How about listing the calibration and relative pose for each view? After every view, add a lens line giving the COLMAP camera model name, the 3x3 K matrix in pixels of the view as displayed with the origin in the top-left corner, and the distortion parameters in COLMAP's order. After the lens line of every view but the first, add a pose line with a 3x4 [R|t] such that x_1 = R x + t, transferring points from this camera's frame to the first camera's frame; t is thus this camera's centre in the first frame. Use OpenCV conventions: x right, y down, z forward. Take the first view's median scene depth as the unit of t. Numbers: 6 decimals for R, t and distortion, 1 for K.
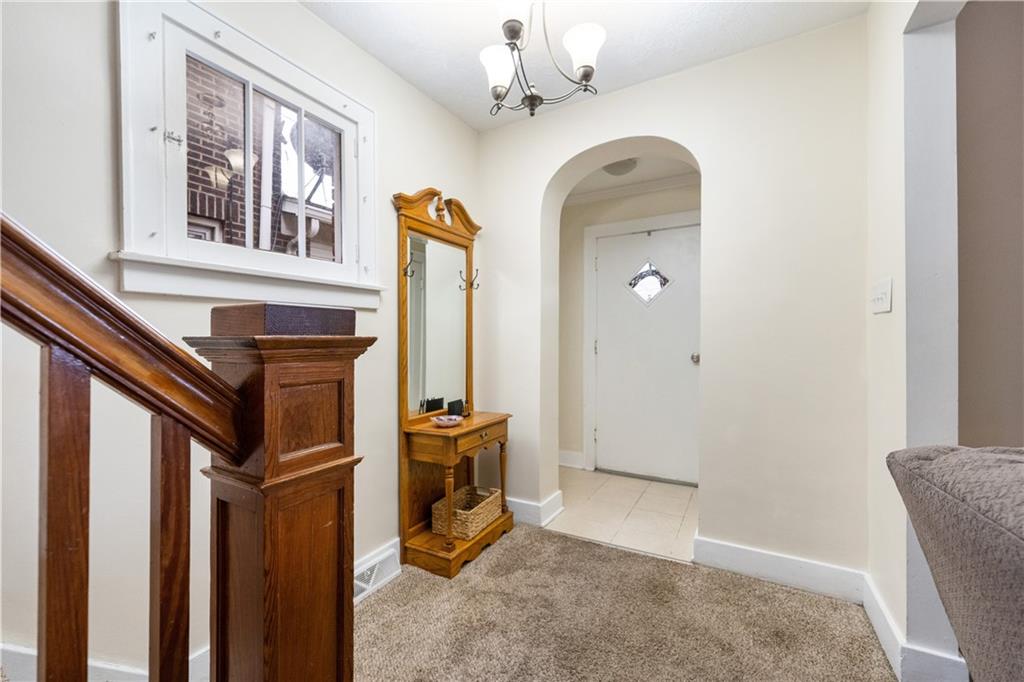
lens RADIAL K [[422.6, 0, 511.0], [0, 422.6, 338.3], [0, 0, 1]] dist [0.001379, 0.000576]
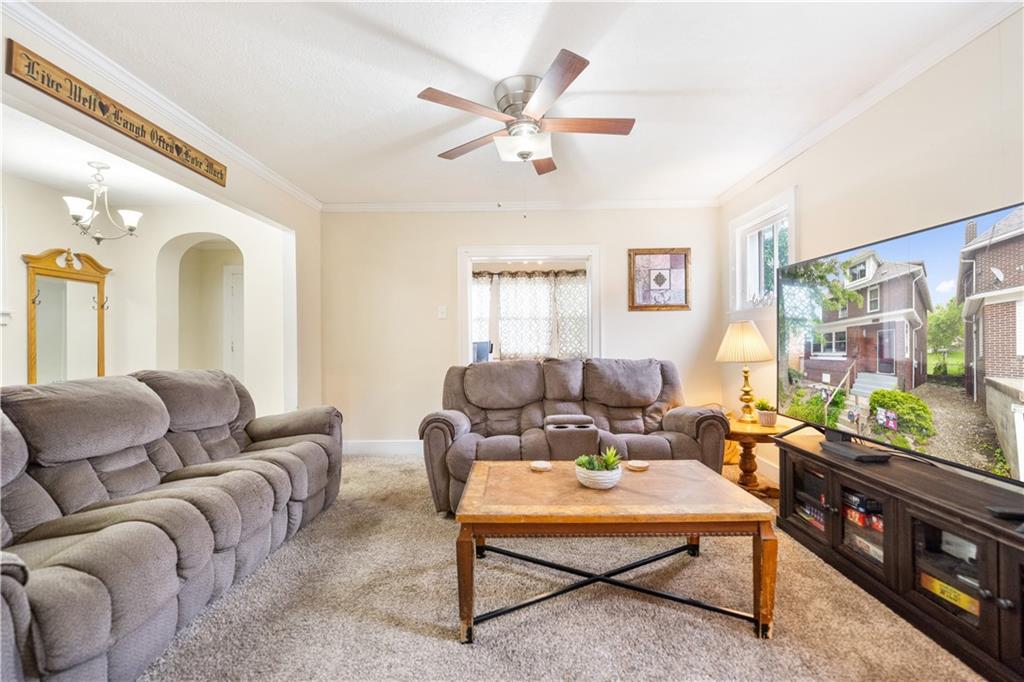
lens RADIAL K [[431.2, 0, 516.0], [0, 431.2, 325.2], [0, 0, 1]] dist [0.003198, -0.000416]
pose [[0.872594, 0.005436, 0.488416, 0.481190], [0.011495, 0.999433, -0.031659, 0.003298], [-0.488311, 0.033240, 0.872037, -1.158714]]
